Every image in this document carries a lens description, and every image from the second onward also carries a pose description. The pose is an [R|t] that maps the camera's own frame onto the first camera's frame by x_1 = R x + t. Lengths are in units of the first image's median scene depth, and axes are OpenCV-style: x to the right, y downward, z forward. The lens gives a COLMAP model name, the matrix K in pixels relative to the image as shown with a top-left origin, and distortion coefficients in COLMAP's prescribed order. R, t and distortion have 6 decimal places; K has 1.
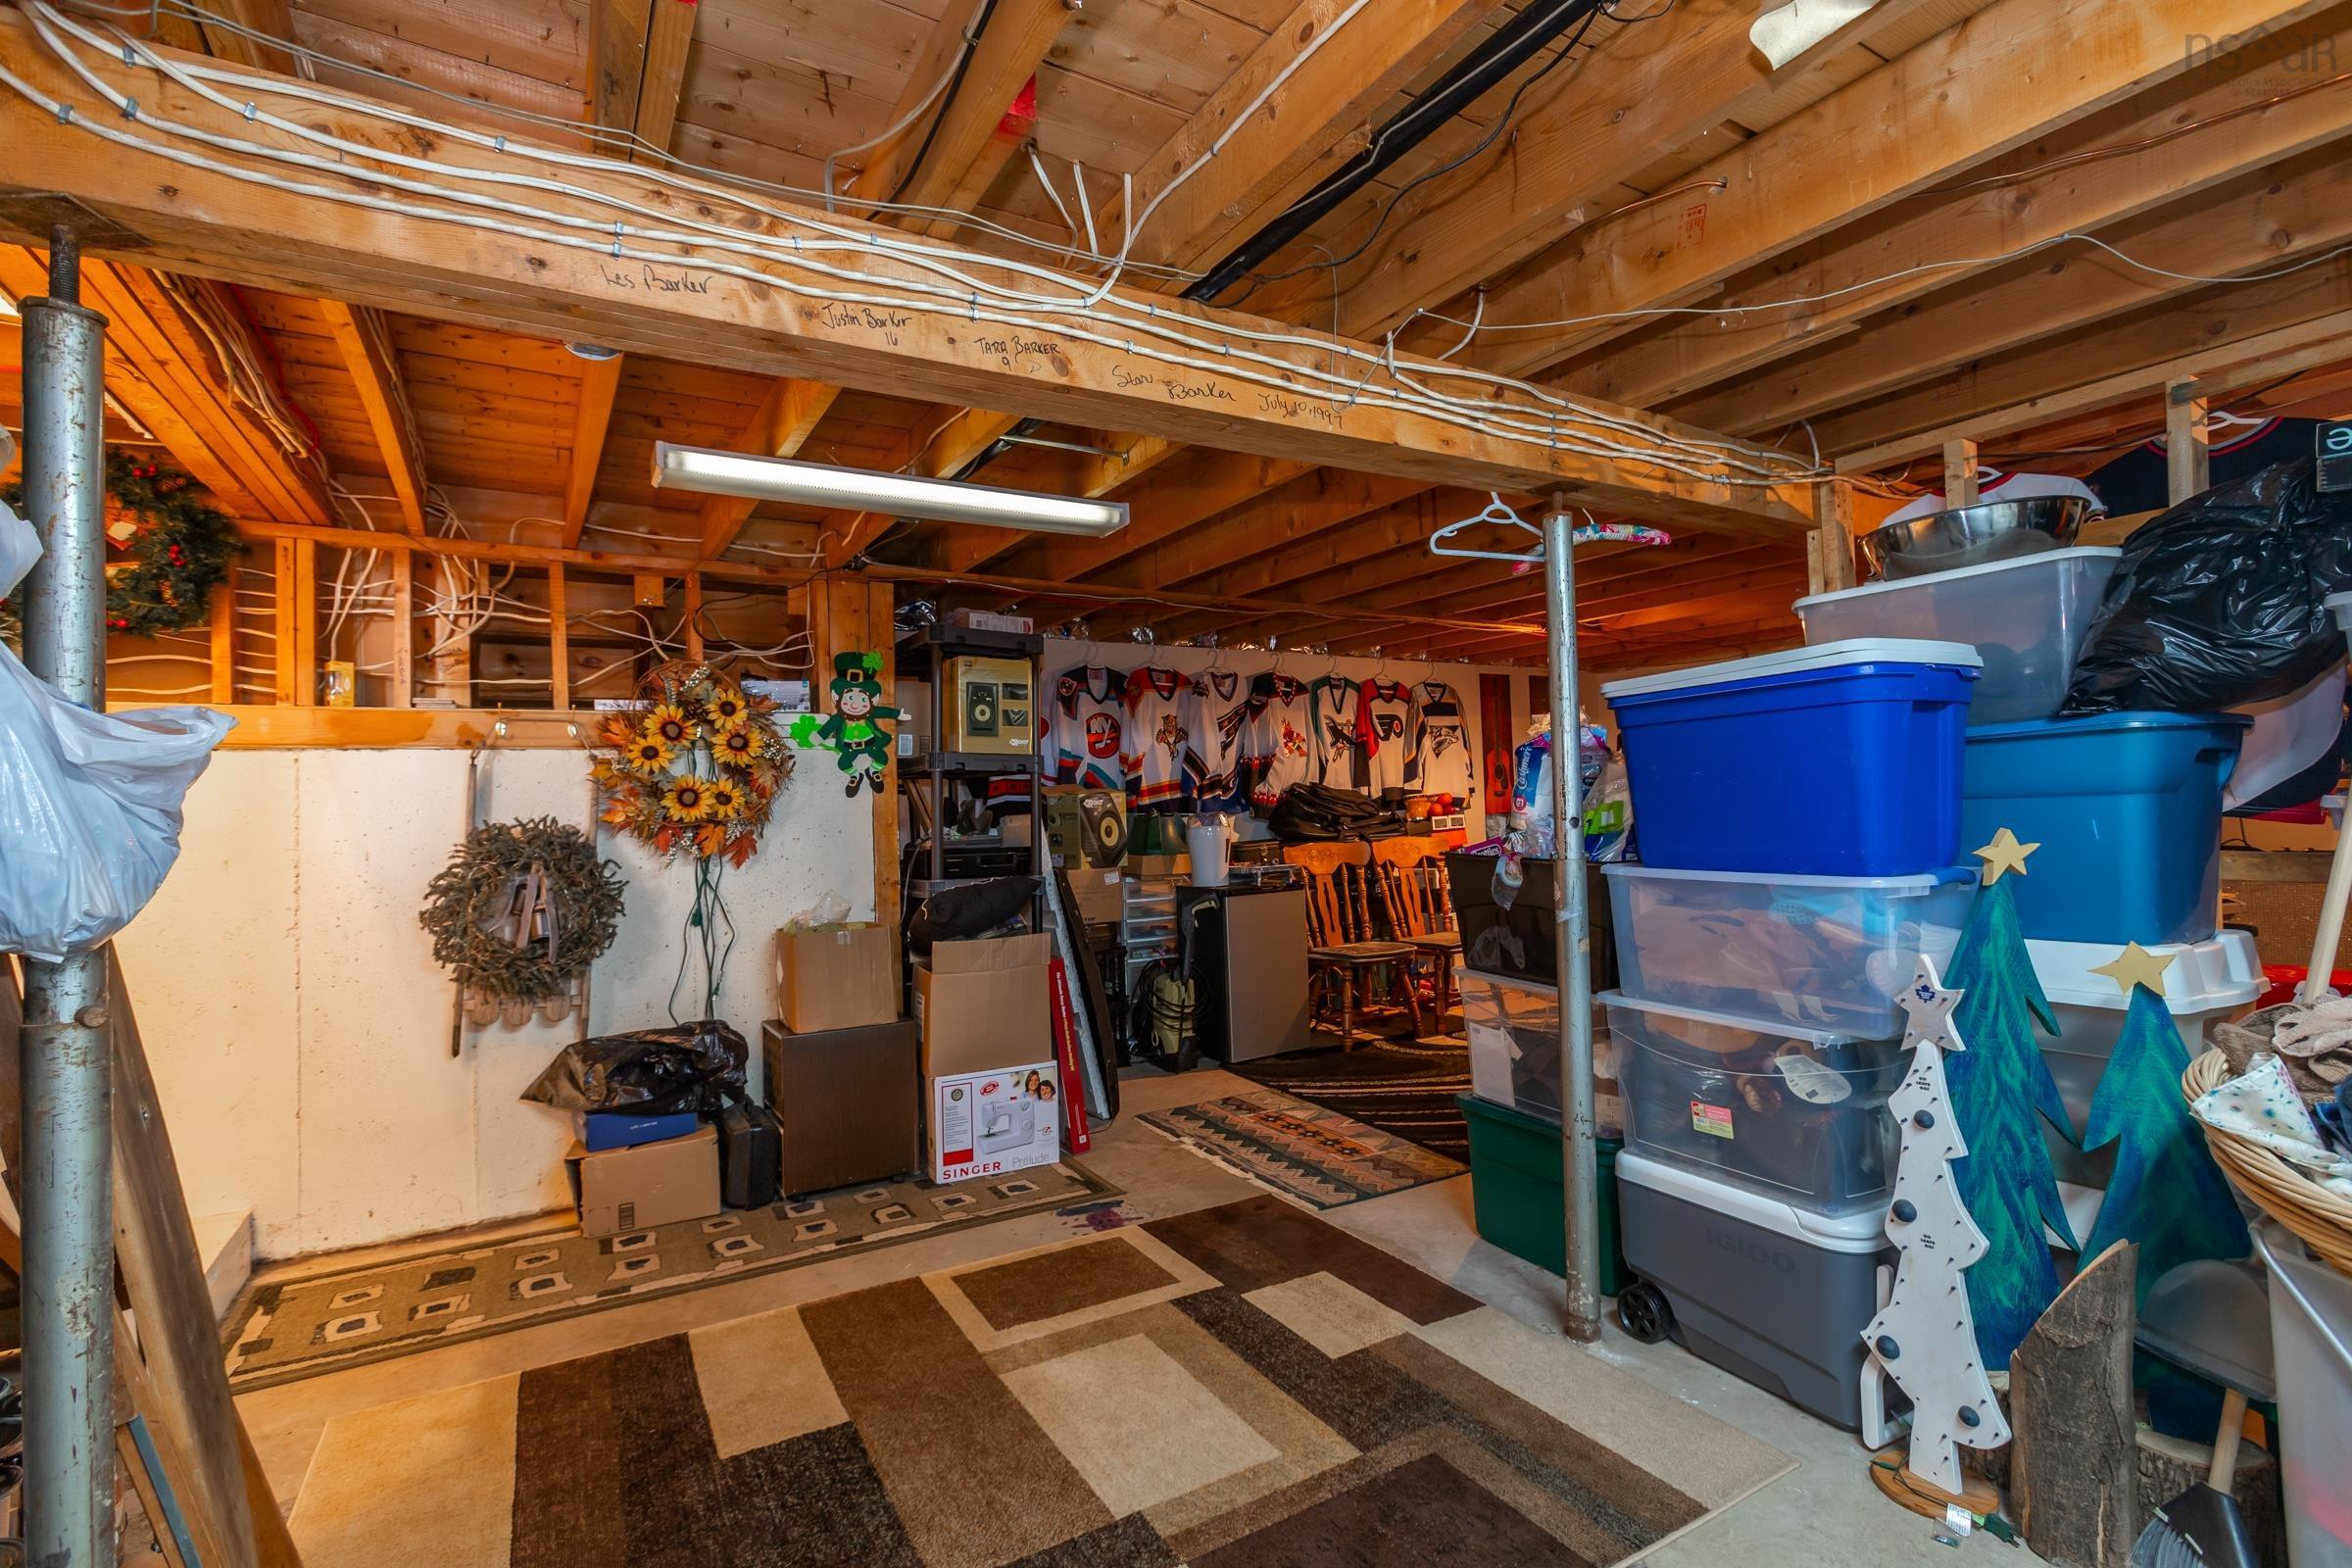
lens RADIAL K [[1049.2, 0, 1160.0], [0, 1049.2, 786.3], [0, 0, 1]] dist [-0.017391, 0.011456]
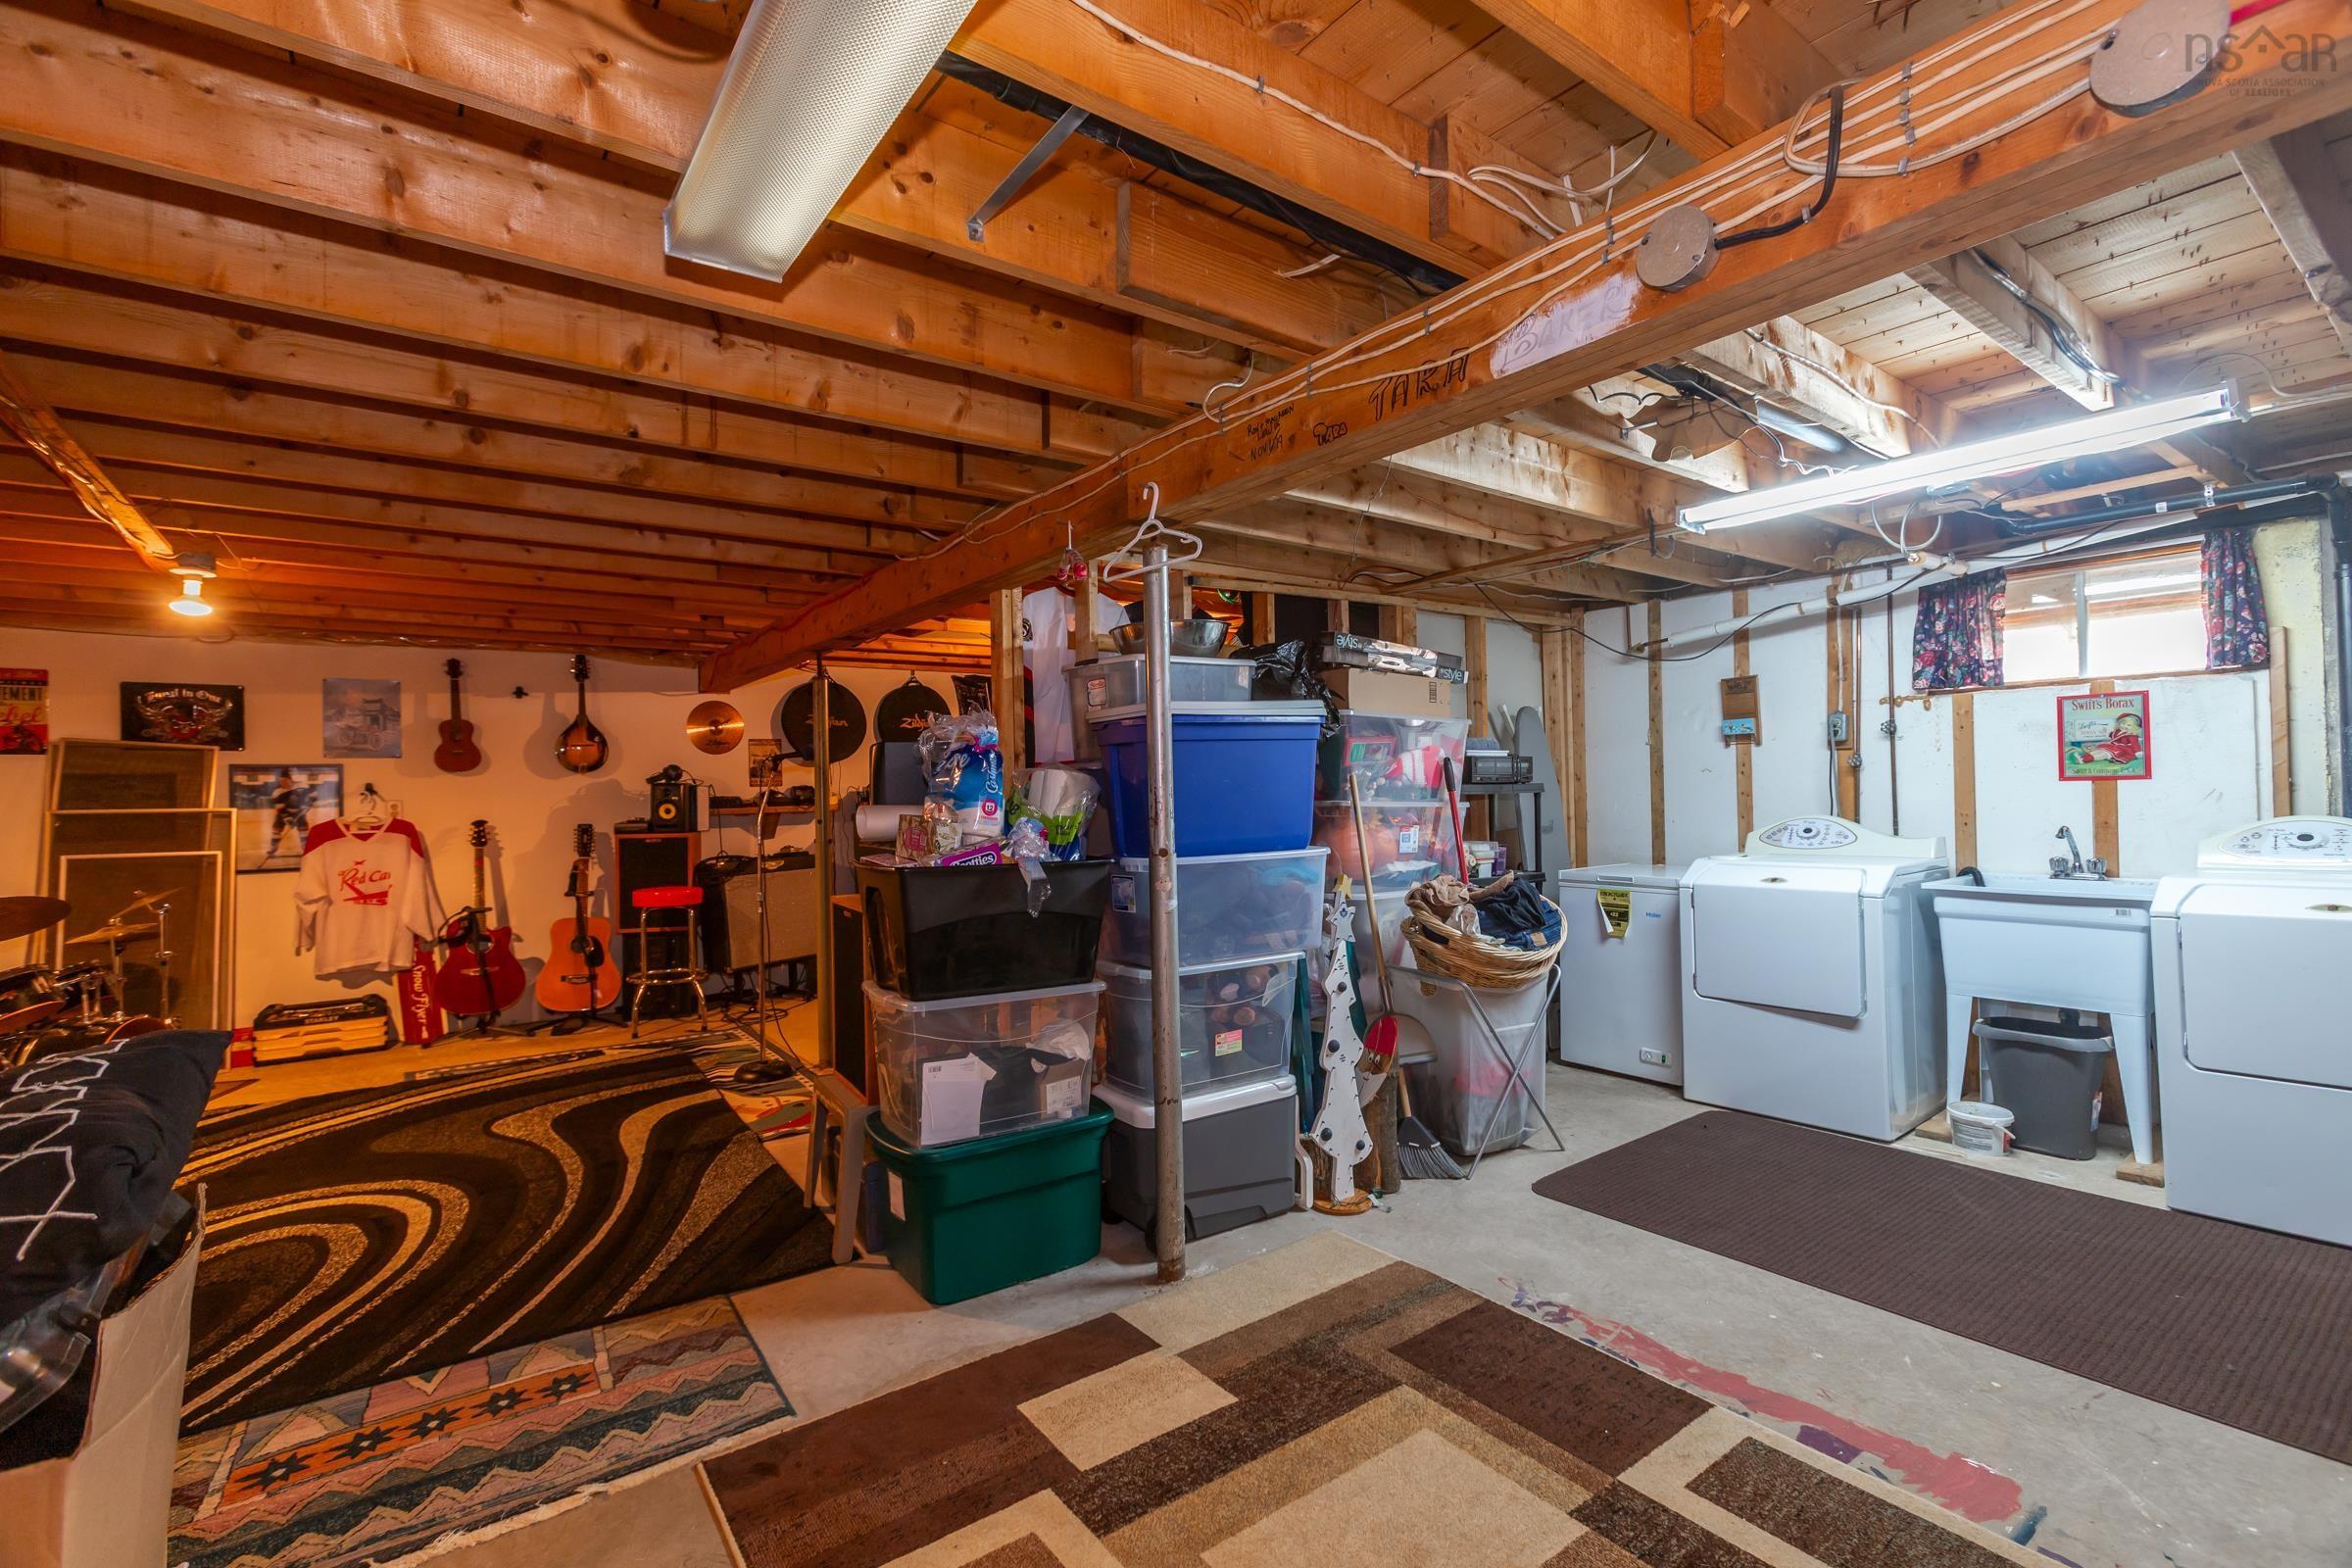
lens RADIAL K [[1049.2, 0, 1158.0], [0, 1049.2, 781.3], [0, 0, 1]] dist [-0.017391, 0.011456]
pose [[-0.095533, 0.042547, 0.994517, -0.607345], [0.007608, 0.999088, -0.042011, 0.030588], [-0.995397, 0.003552, -0.095769, 0.911365]]
